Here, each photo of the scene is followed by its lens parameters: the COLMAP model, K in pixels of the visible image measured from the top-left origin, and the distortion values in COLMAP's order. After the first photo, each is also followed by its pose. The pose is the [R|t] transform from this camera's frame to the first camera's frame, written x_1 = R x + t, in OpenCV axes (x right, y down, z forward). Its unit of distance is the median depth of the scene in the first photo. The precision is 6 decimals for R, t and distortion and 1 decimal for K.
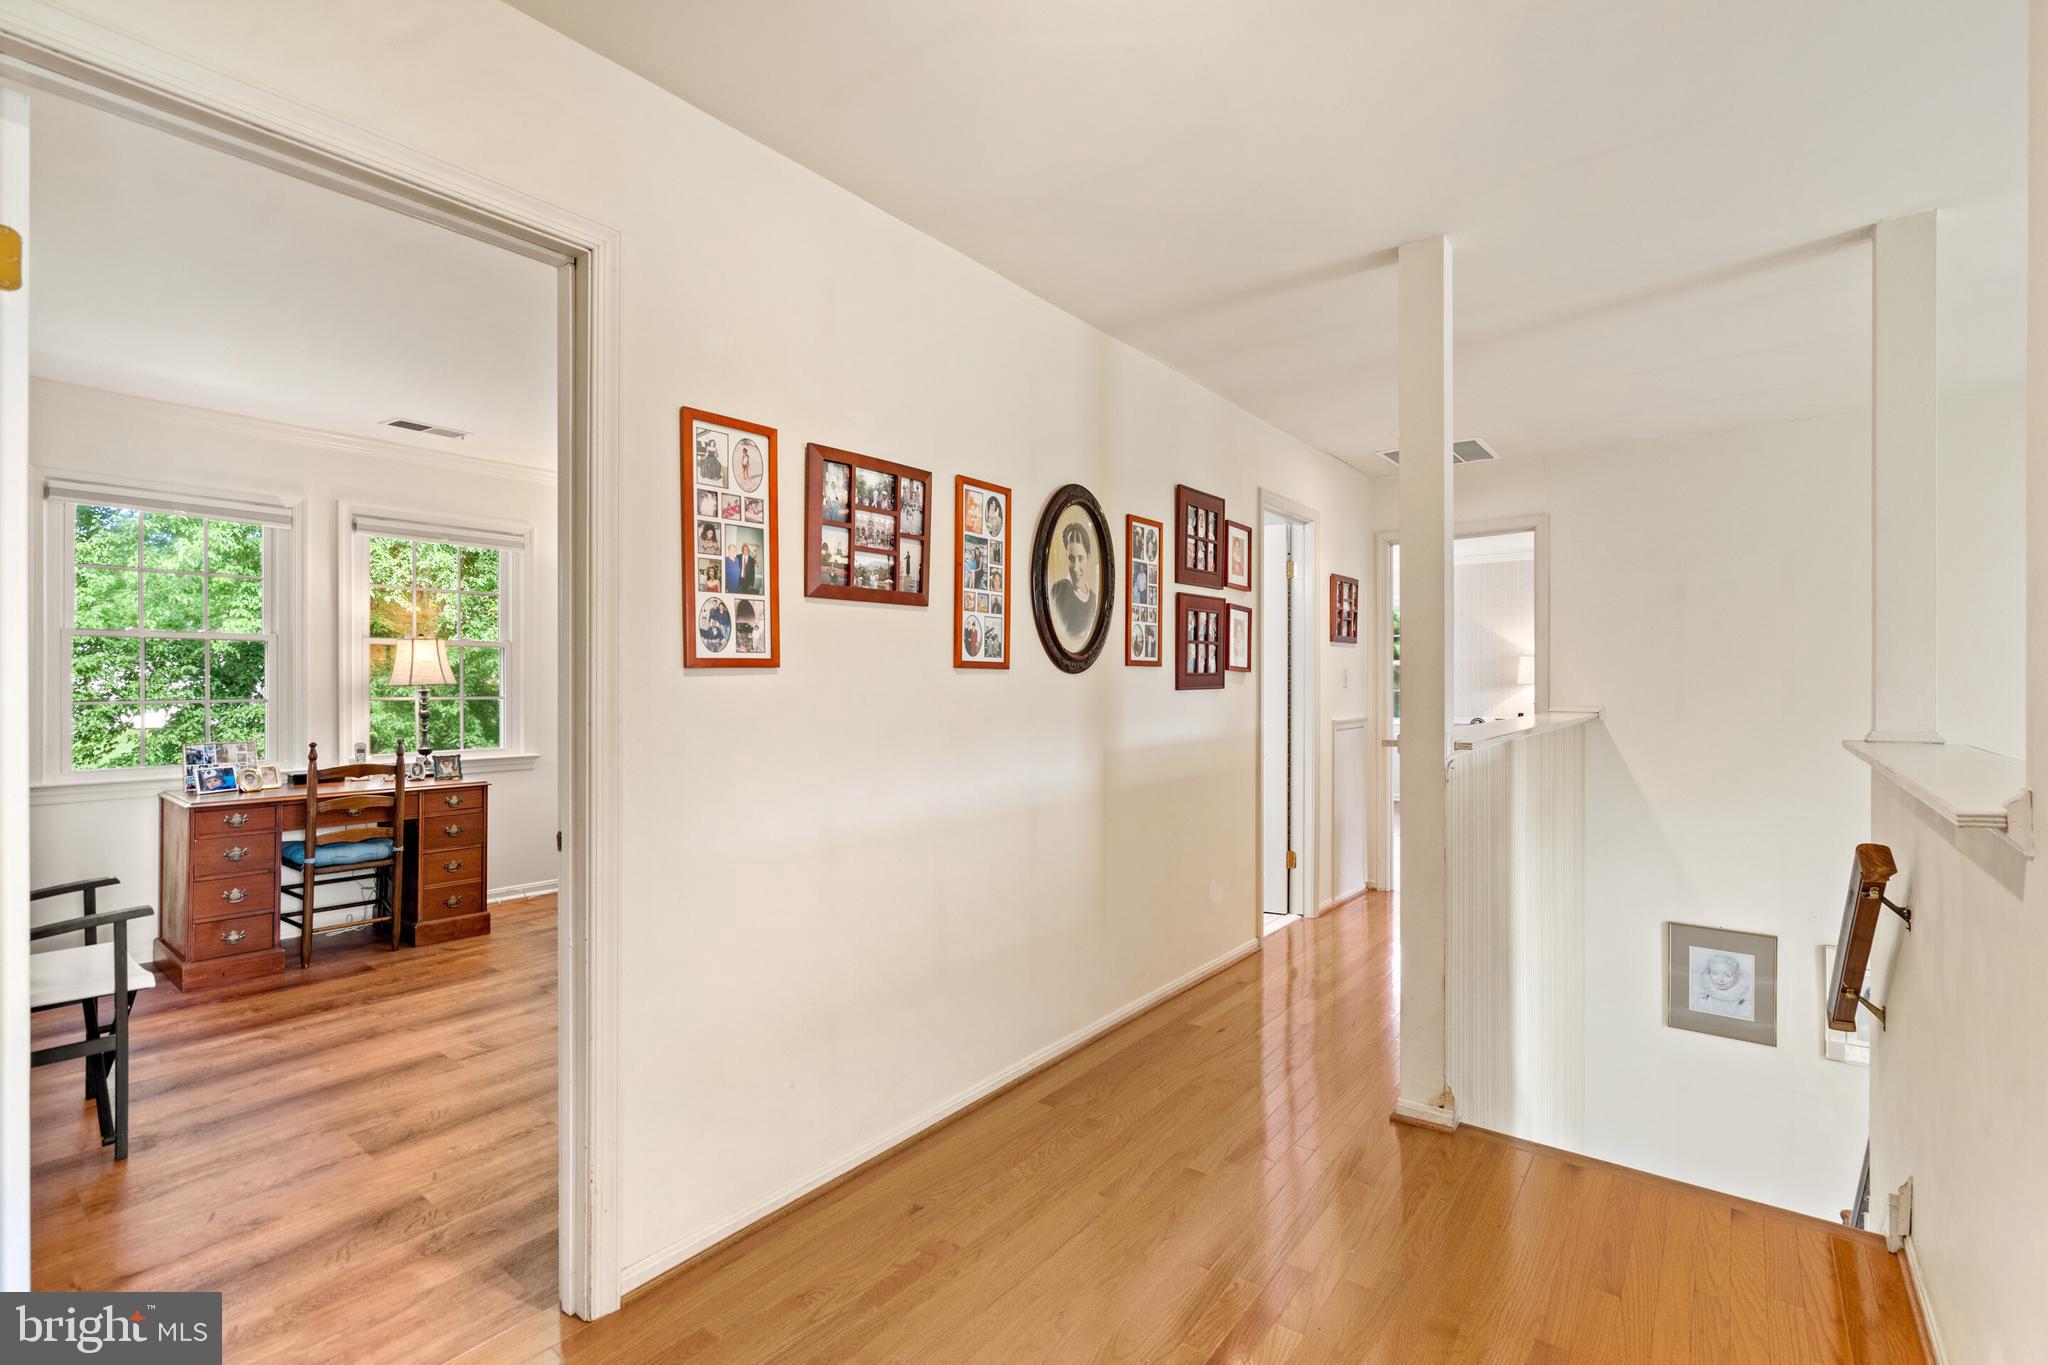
lens RADIAL K [[922.5, 0, 1022.7], [0, 922.5, 684.5], [0, 0, 1]] dist [-0.003007, 0.000989]
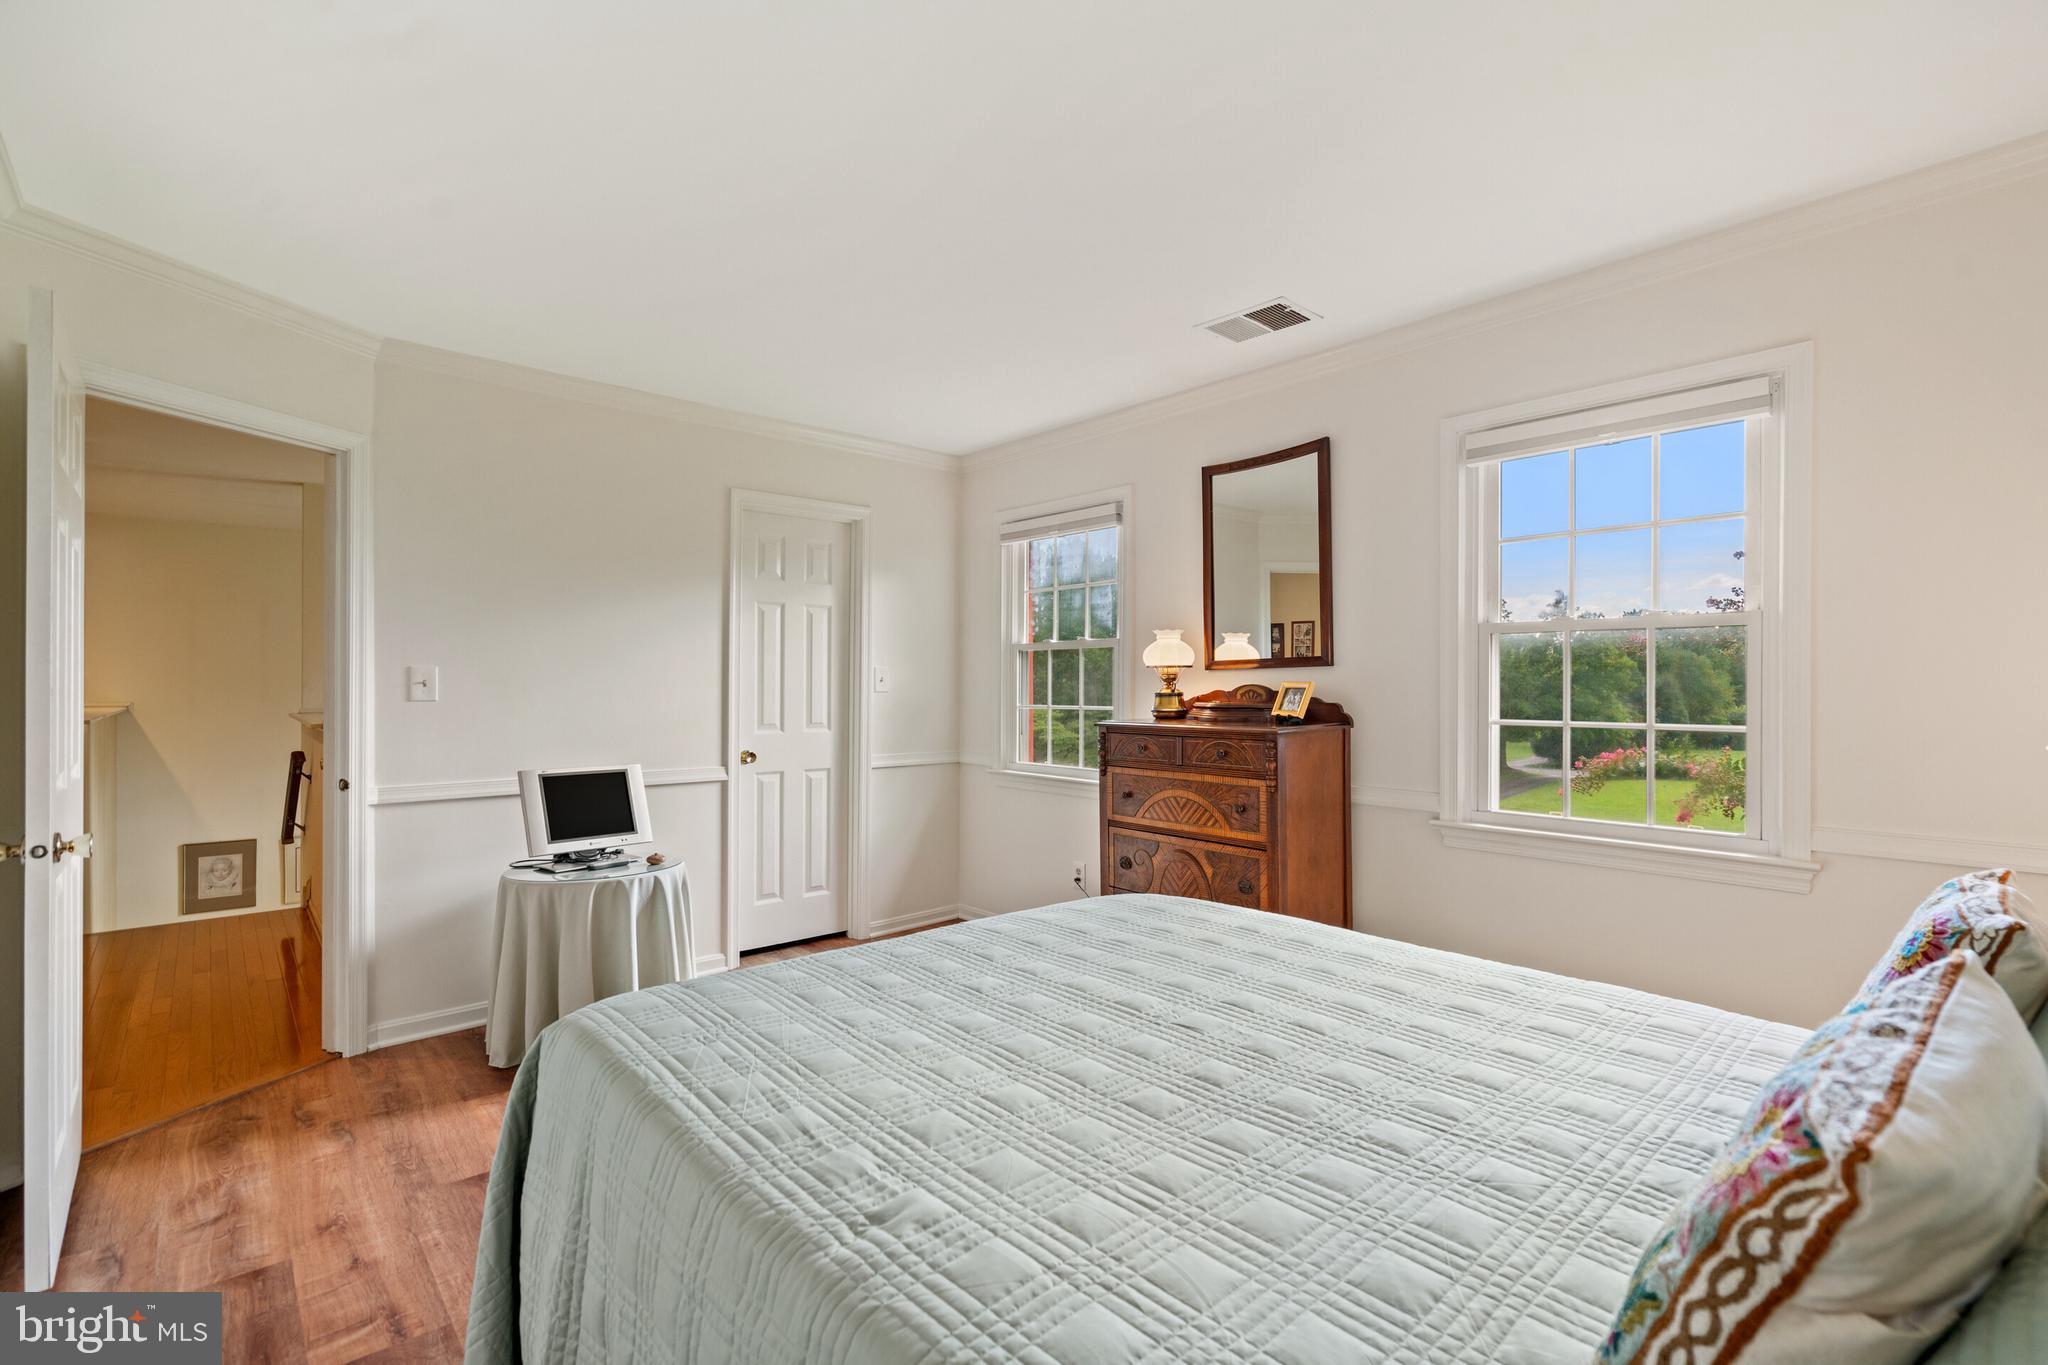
lens RADIAL K [[922.5, 0, 1021.7], [0, 922.5, 683.0], [0, 0, 1]] dist [-0.003007, 0.000989]
pose [[0.184658, 0.001848, 0.982801, -0.550309], [-0.000951, 0.999998, -0.001701, -0.006334], [-0.982802, -0.000621, 0.184660, -0.653662]]
